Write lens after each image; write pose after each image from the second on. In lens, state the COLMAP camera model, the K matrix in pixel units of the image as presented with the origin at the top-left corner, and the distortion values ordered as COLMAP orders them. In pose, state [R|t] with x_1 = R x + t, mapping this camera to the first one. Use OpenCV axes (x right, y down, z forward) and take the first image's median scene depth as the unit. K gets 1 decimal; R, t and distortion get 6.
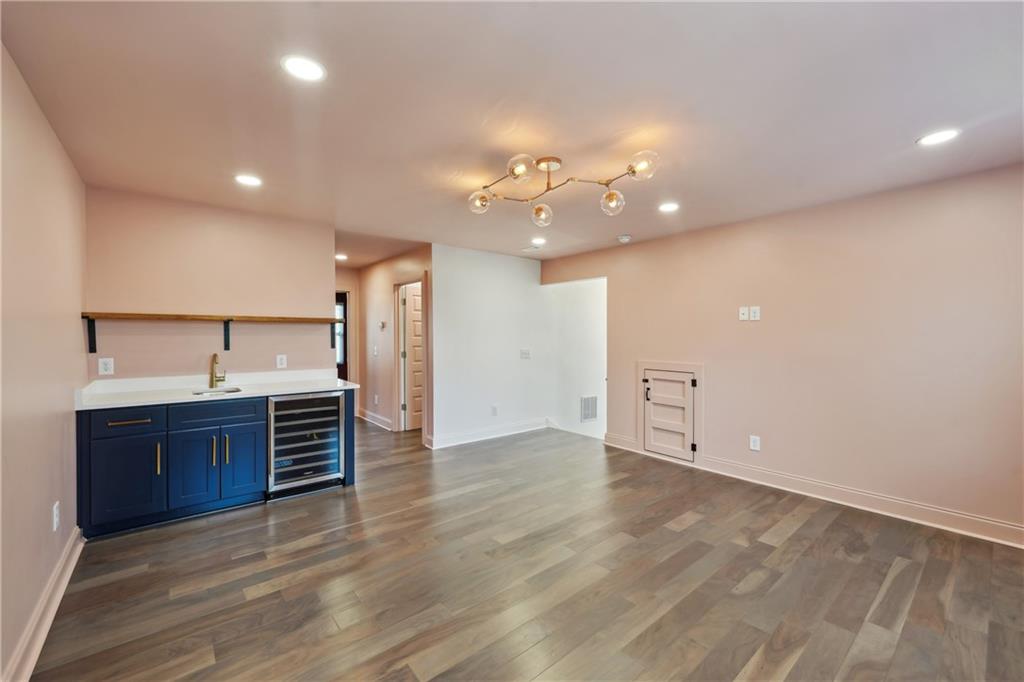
lens RADIAL K [[414.4, 0, 514.0], [0, 414.4, 338.0], [0, 0, 1]] dist [-0.000483, 0.000241]
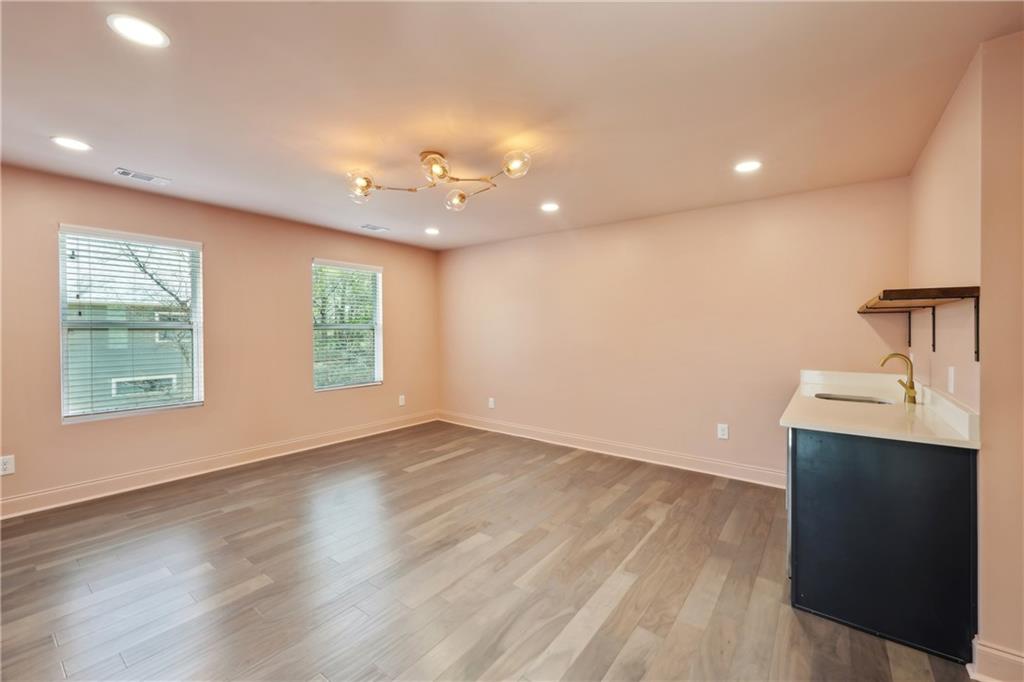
lens RADIAL K [[414.4, 0, 514.5], [0, 414.4, 333.5], [0, 0, 1]] dist [-0.000483, 0.000241]
pose [[-0.974651, -0.001860, -0.223721, 0.087857], [-0.005509, 0.999862, 0.015687, -0.003477], [0.223661, 0.016522, -0.974527, 1.525417]]
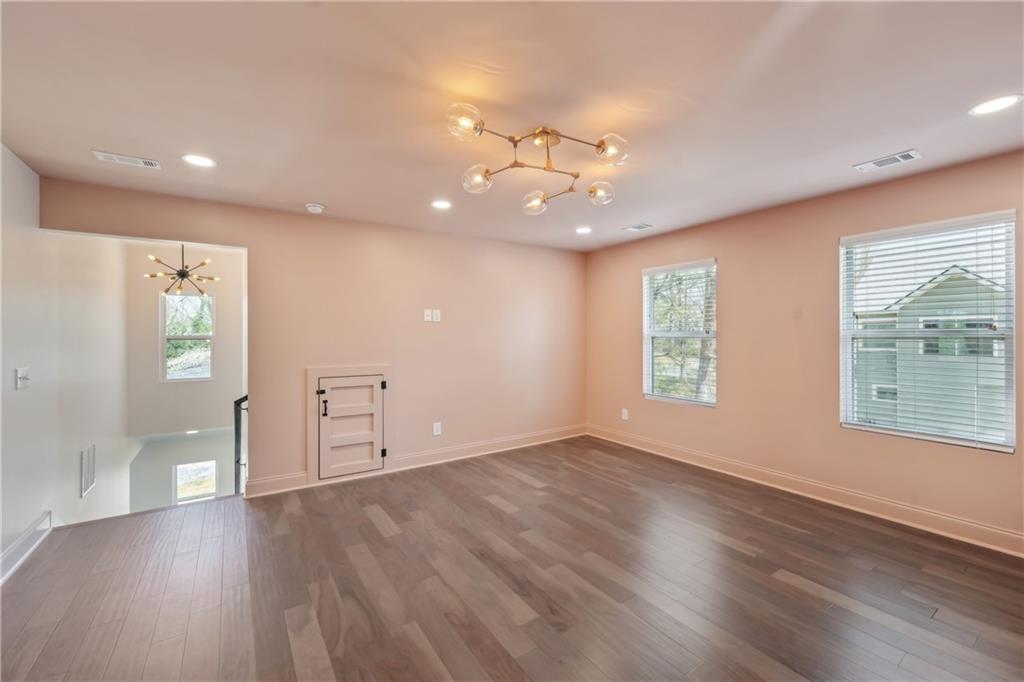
lens RADIAL K [[414.4, 0, 519.3], [0, 414.4, 336.1], [0, 0, 1]] dist [-0.000483, 0.000241]
pose [[0.092888, -0.006214, 0.995657, -0.590904], [0.005981, 0.999966, 0.005683, -0.009597], [-0.995659, 0.005428, 0.092922, 0.735349]]
